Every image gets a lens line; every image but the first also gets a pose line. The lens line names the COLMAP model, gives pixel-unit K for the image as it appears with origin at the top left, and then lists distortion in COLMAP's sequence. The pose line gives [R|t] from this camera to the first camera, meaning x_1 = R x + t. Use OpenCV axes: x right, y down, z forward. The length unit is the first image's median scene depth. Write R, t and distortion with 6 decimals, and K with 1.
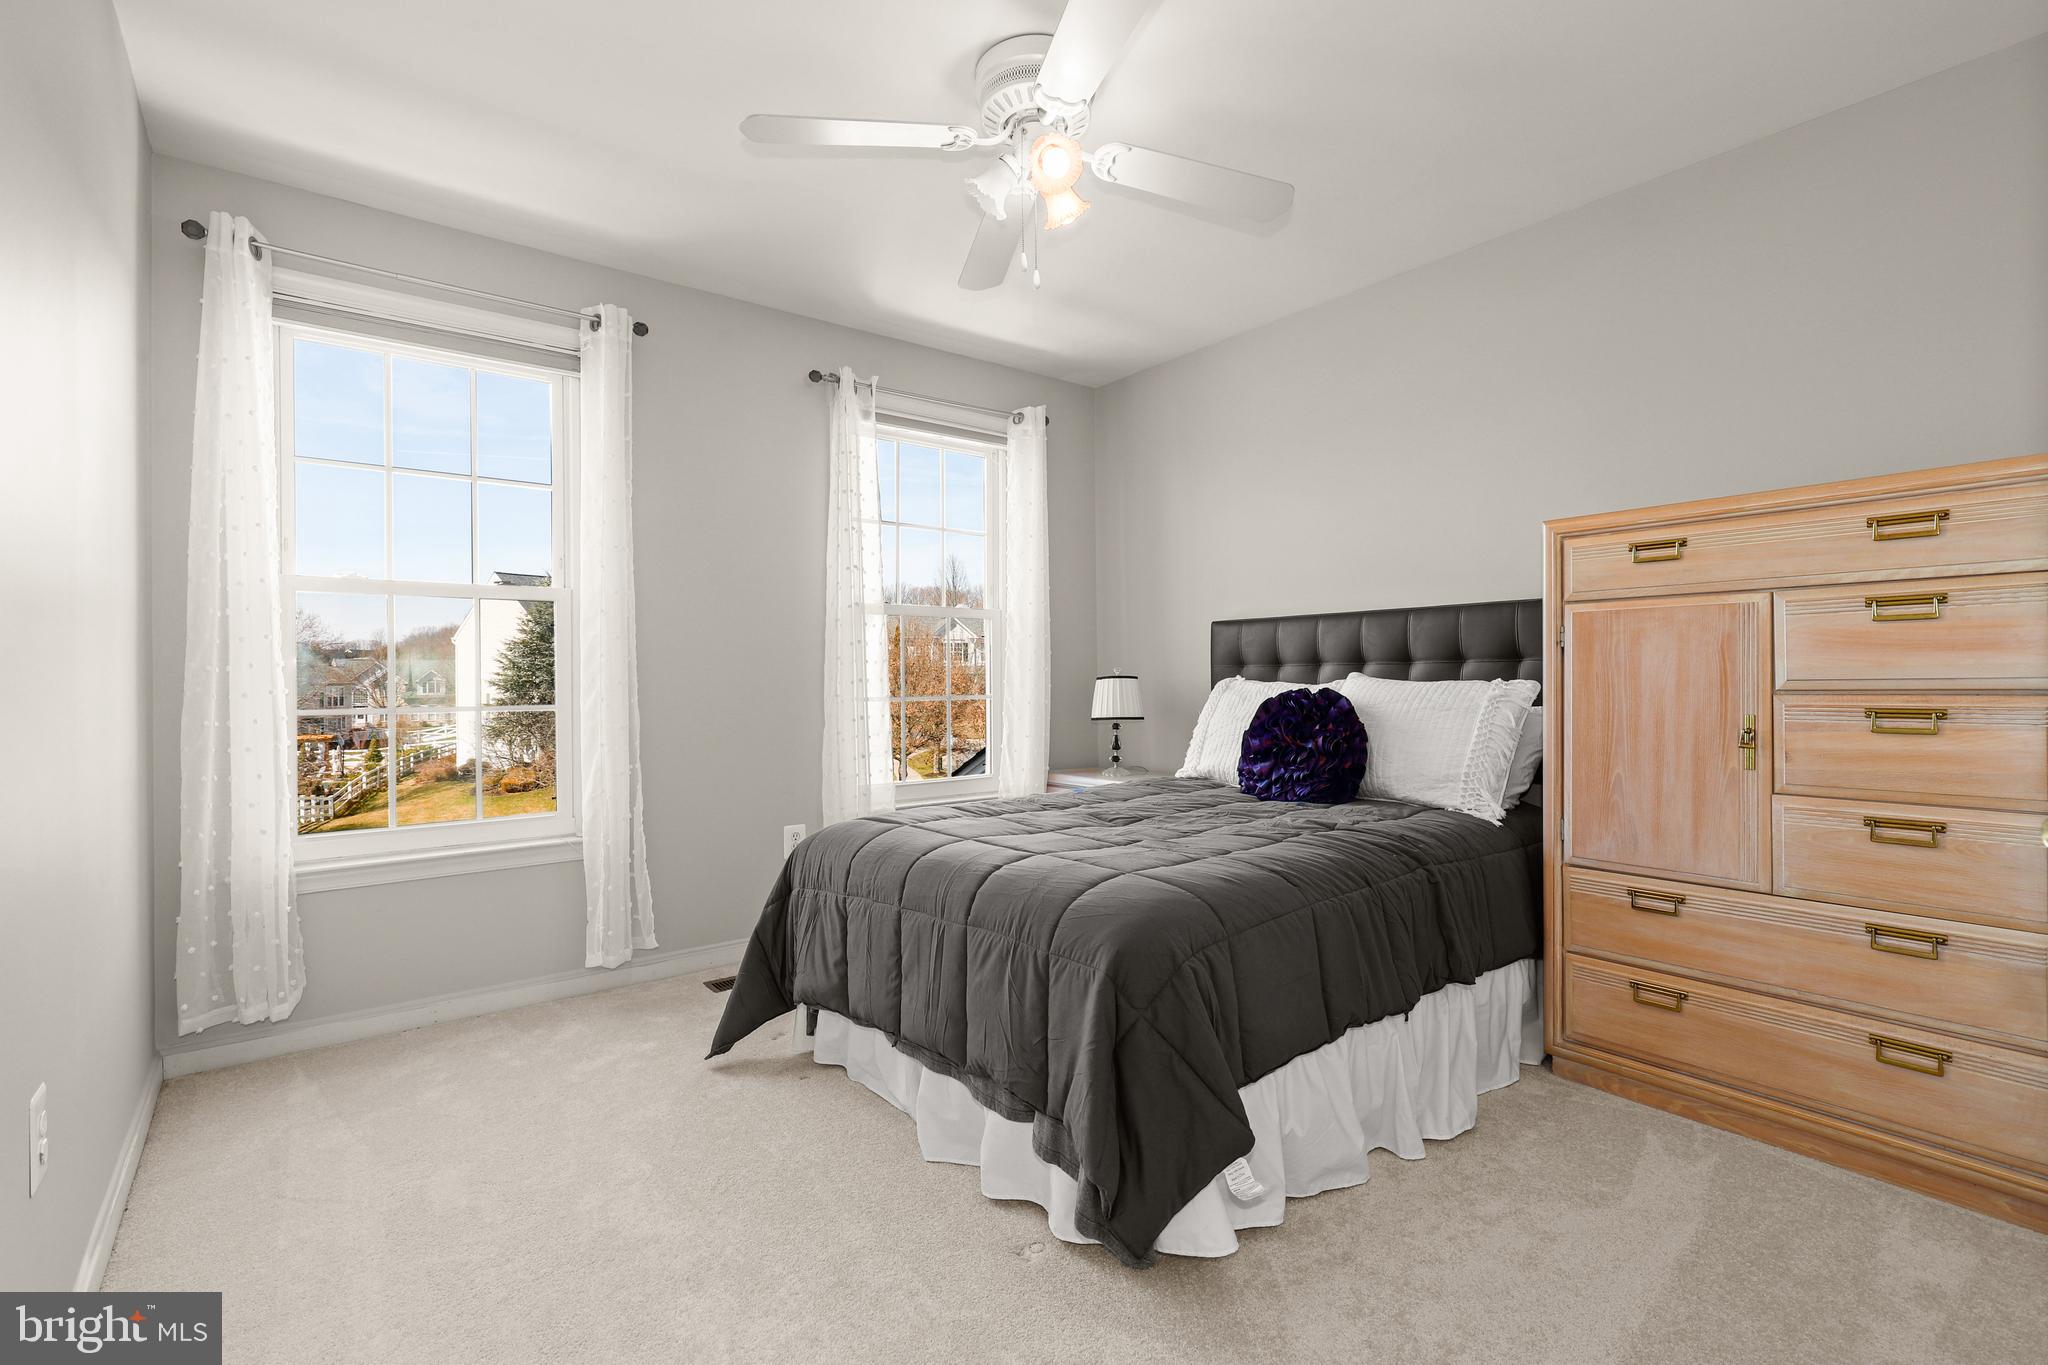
lens RADIAL K [[928.7, 0, 1024.9], [0, 928.7, 680.6], [0, 0, 1]] dist [-0.000068, -0.000413]
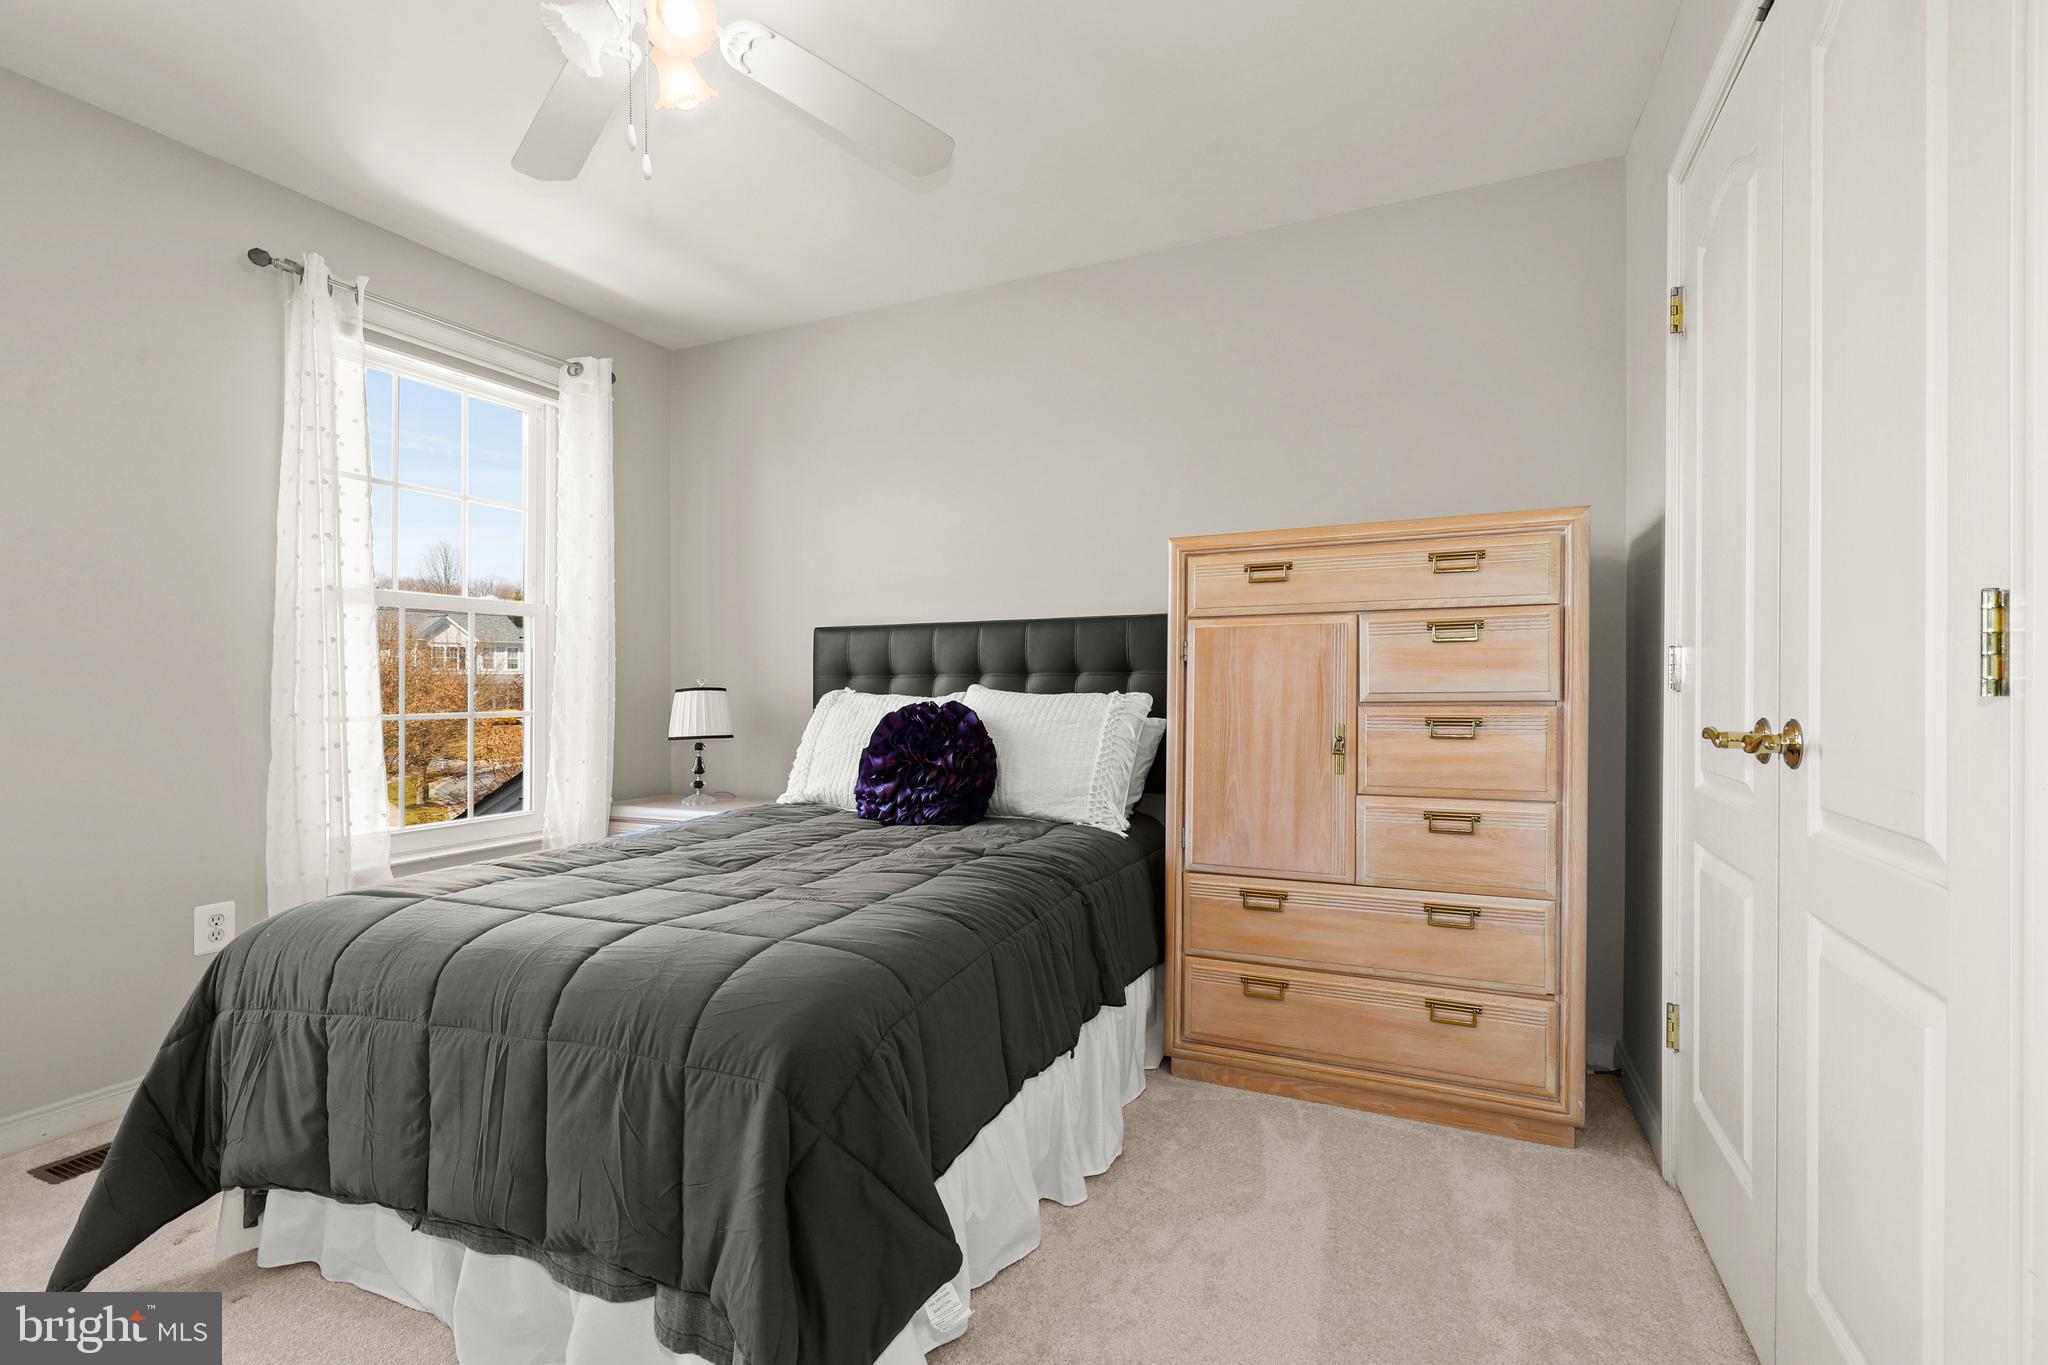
lens RADIAL K [[928.7, 0, 1028.0], [0, 928.7, 682.8], [0, 0, 1]] dist [-0.000068, -0.000413]
pose [[0.883412, 0.004567, 0.468574, -0.064519], [0.000112, 0.999950, -0.009956, -0.001858], [-0.468597, 0.008847, 0.883368, 0.181259]]
